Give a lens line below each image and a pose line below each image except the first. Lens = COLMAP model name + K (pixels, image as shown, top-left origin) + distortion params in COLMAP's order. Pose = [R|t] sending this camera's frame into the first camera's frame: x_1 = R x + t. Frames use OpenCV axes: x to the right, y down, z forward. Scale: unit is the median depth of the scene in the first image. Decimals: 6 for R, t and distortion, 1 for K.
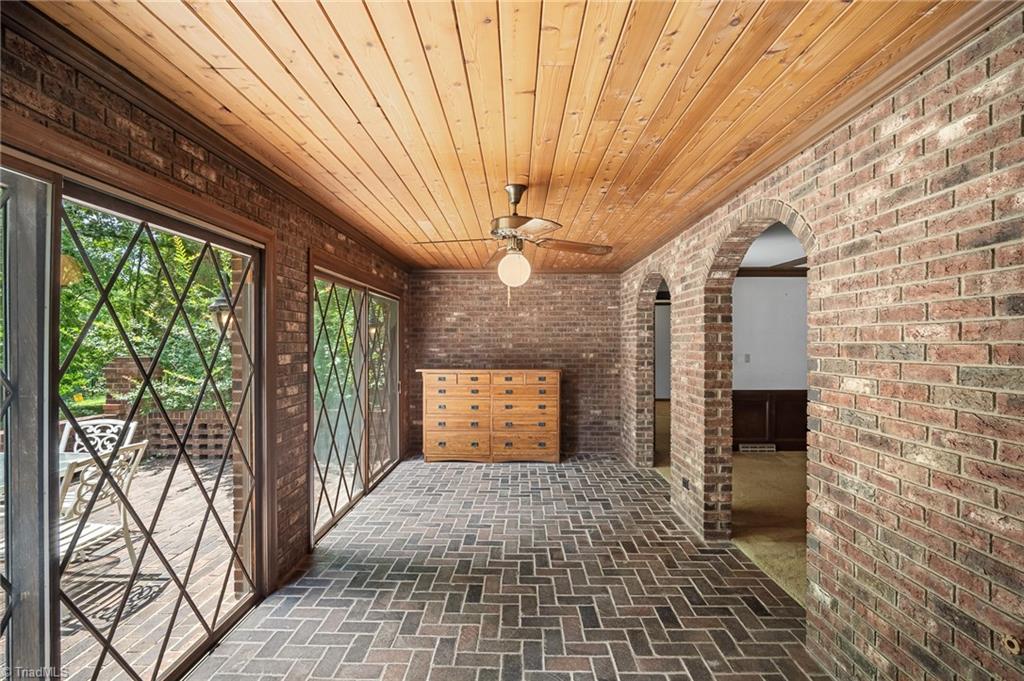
lens RADIAL K [[465.8, 0, 514.6], [0, 465.8, 342.9], [0, 0, 1]] dist [-0.003718, 0.000647]
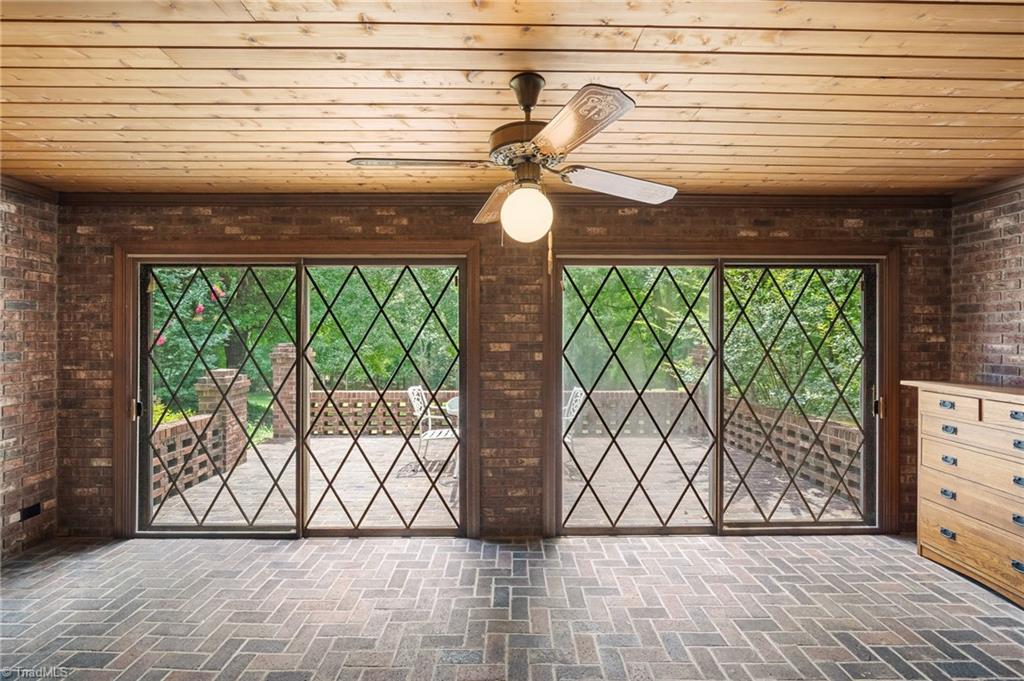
lens RADIAL K [[465.8, 0, 517.9], [0, 465.8, 331.4], [0, 0, 1]] dist [-0.003718, 0.000647]
pose [[0.023794, 0.001128, -0.999716, 0.336011], [0.000370, 0.999999, 0.001137, -0.002820], [0.999717, -0.000397, 0.023794, 0.521975]]
